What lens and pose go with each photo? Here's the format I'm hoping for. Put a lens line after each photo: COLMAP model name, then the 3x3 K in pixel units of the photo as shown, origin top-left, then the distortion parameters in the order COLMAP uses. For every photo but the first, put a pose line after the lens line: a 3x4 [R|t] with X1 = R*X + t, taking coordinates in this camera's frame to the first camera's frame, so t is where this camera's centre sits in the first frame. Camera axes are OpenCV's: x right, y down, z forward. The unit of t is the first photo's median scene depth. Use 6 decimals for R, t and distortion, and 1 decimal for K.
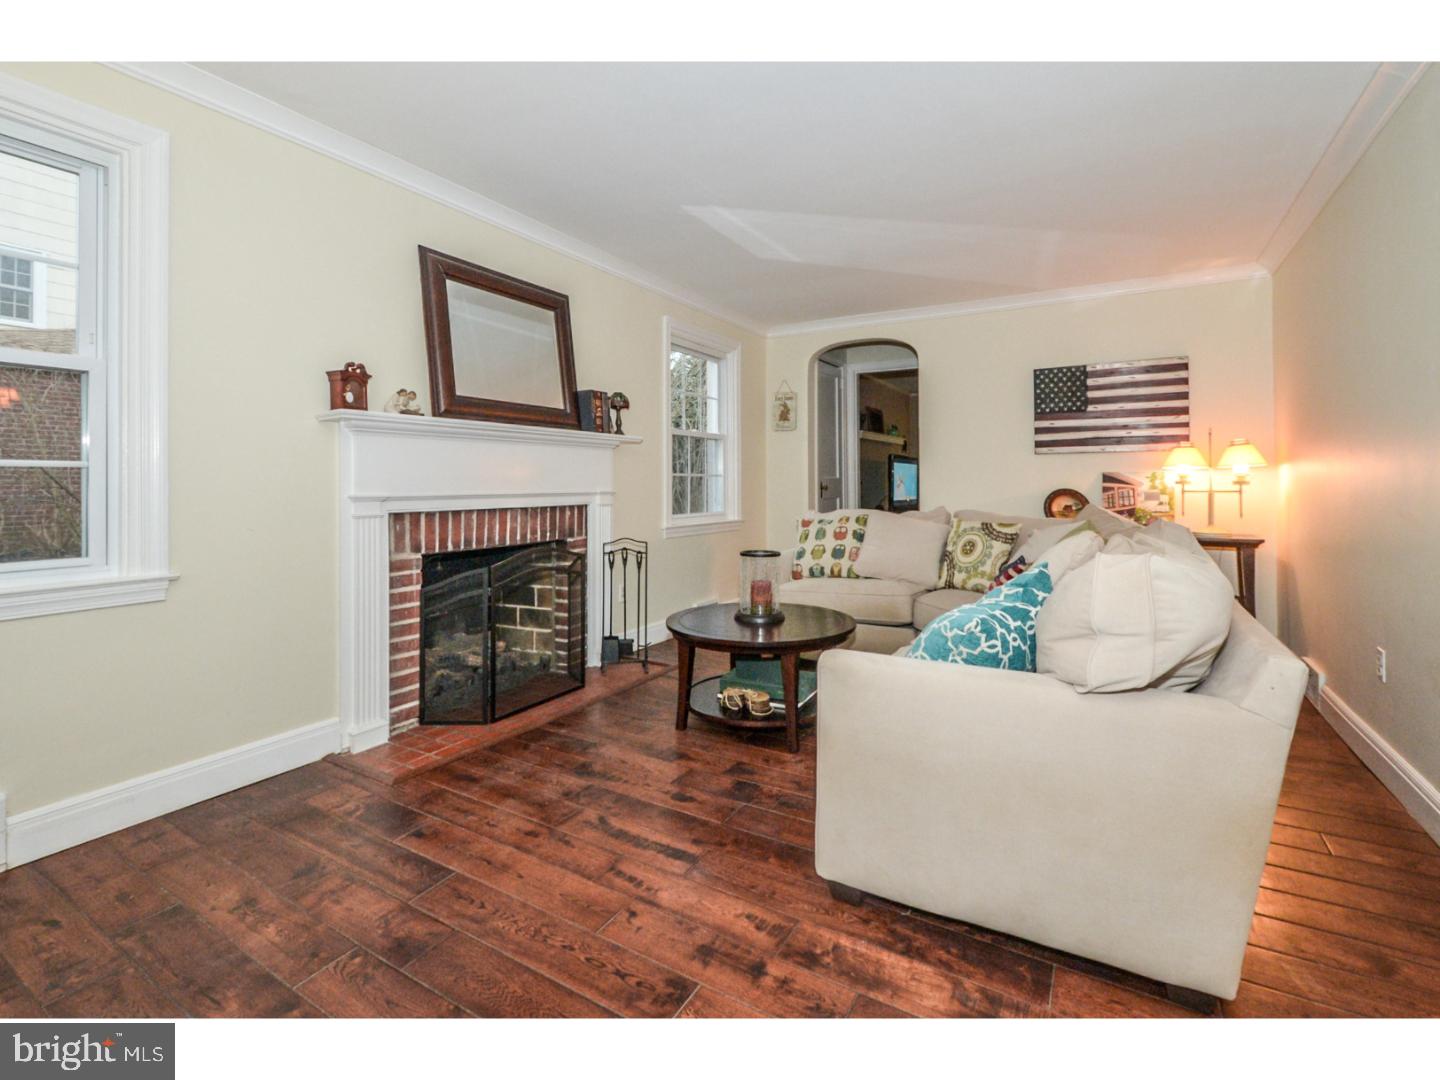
lens RADIAL K [[672.8, 0, 716.2], [0, 672.8, 521.5], [0, 0, 1]] dist [-0.003367, -0.000706]
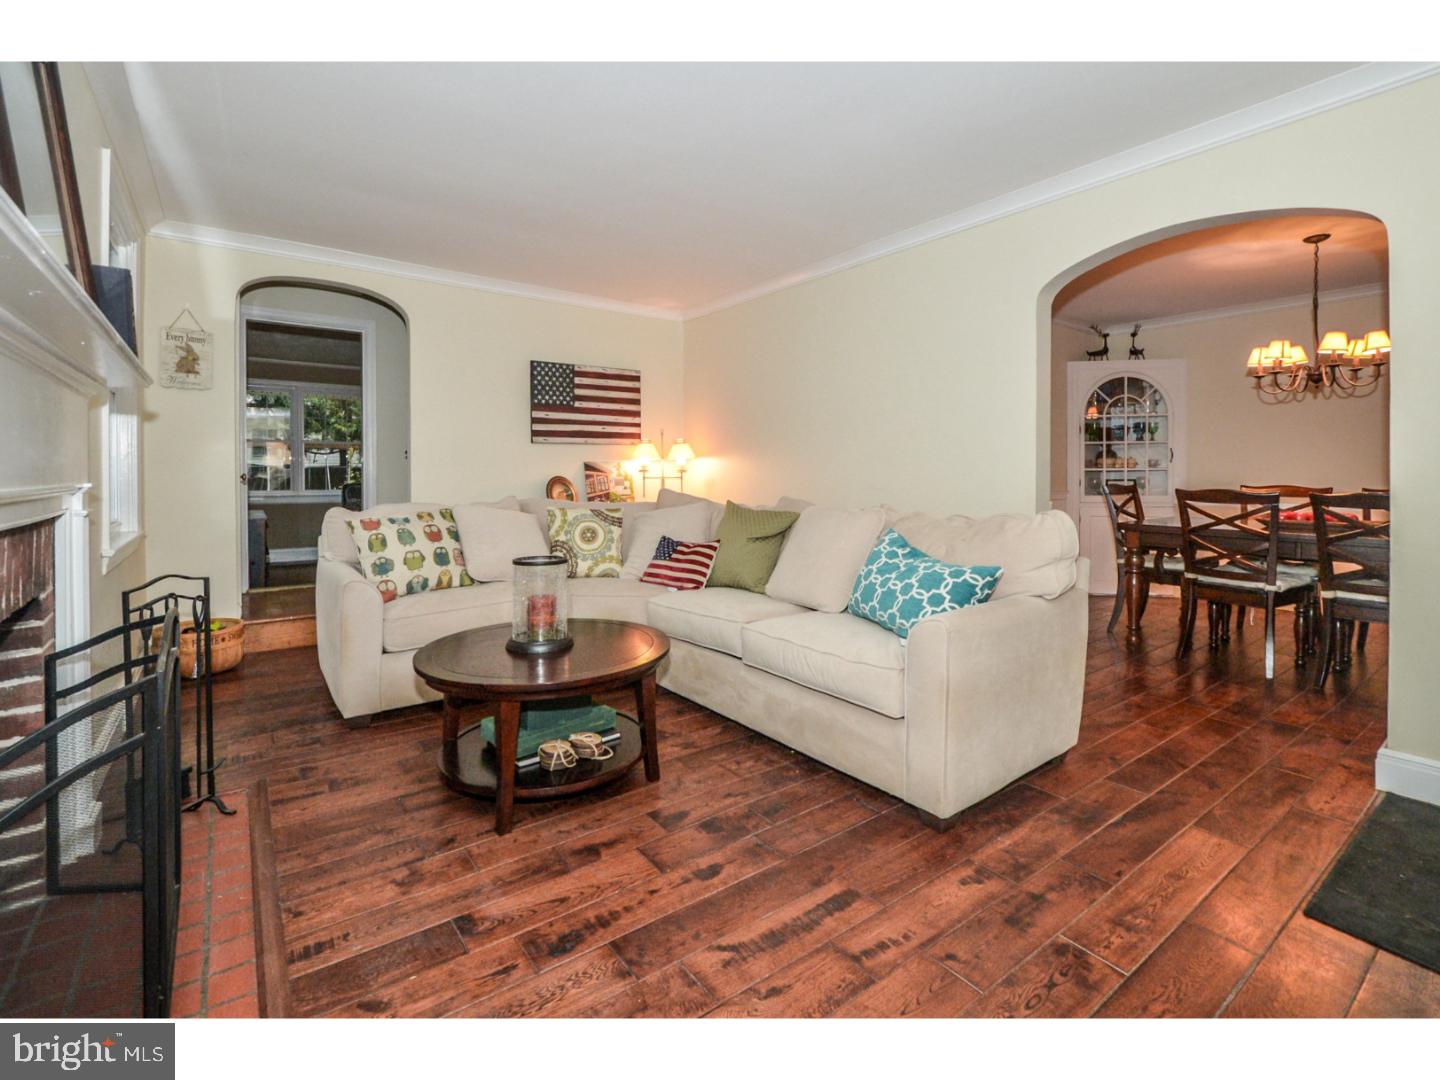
lens RADIAL K [[672.8, 0, 716.2], [0, 672.8, 521.5], [0, 0, 1]] dist [-0.003367, -0.000706]
pose [[0.363600, -0.066115, 0.929206, -0.487278], [0.051962, 0.997365, 0.050632, -0.022098], [-0.930105, 0.029873, 0.366077, 0.454366]]
